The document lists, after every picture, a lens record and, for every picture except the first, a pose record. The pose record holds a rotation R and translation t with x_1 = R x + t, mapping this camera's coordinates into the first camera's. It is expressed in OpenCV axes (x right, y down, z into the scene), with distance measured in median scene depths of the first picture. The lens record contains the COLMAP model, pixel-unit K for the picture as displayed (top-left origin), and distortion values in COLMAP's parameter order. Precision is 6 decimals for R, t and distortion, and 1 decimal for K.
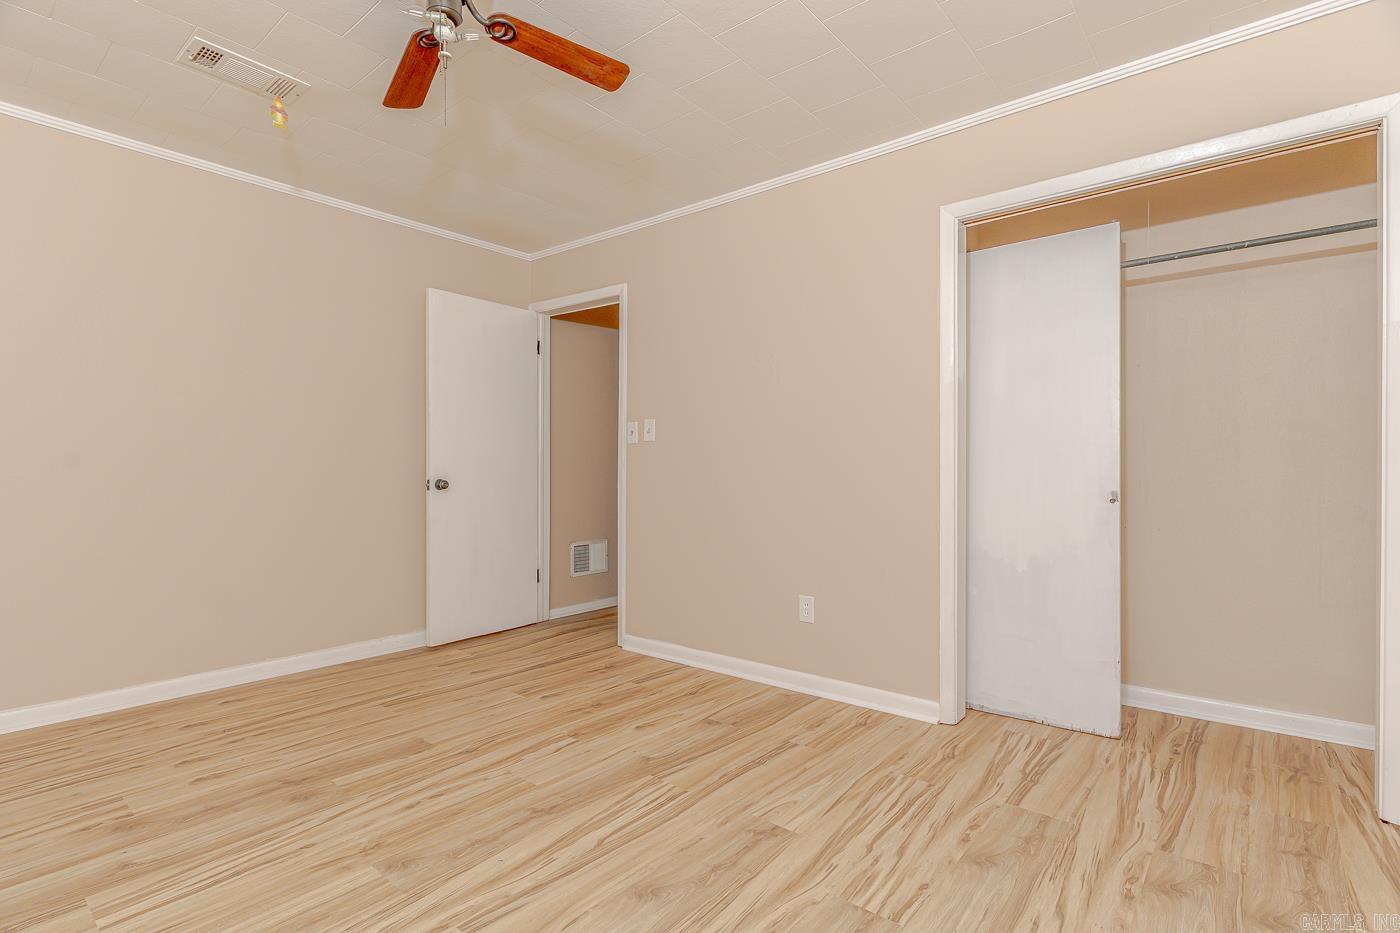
lens RADIAL K [[668.1, 0, 693.9], [0, 668.1, 452.6], [0, 0, 1]] dist [0.012421, -0.000113]
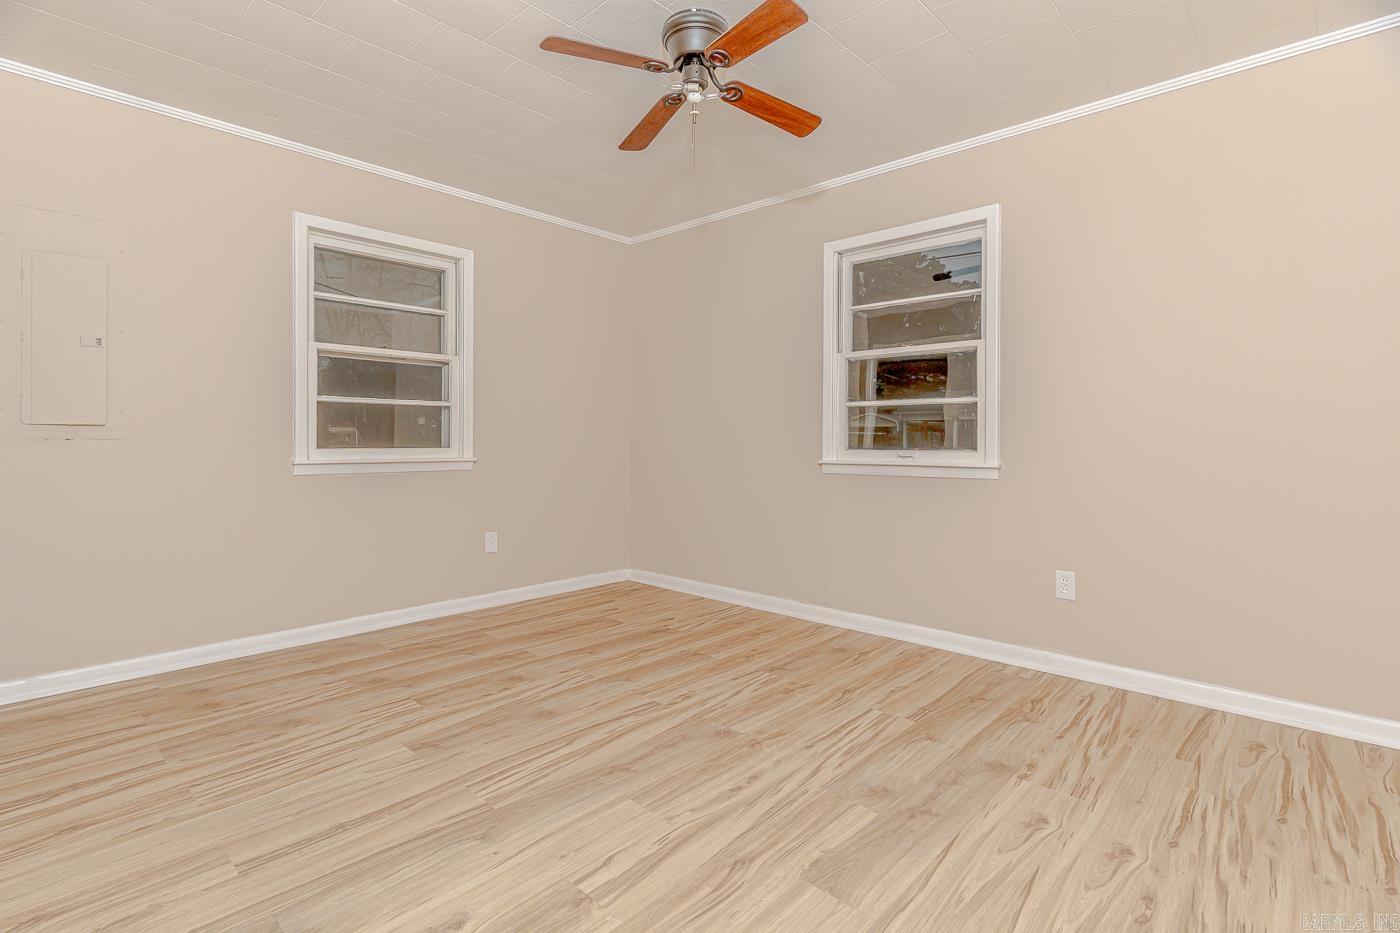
lens RADIAL K [[668.1, 0, 693.9], [0, 668.1, 452.6], [0, 0, 1]] dist [0.012421, -0.000113]
pose [[-0.998456, -0.006858, 0.055128, -0.399679], [-0.006535, 0.999960, 0.006036, 0.044959], [-0.055167, 0.005667, -0.998461, 2.059939]]
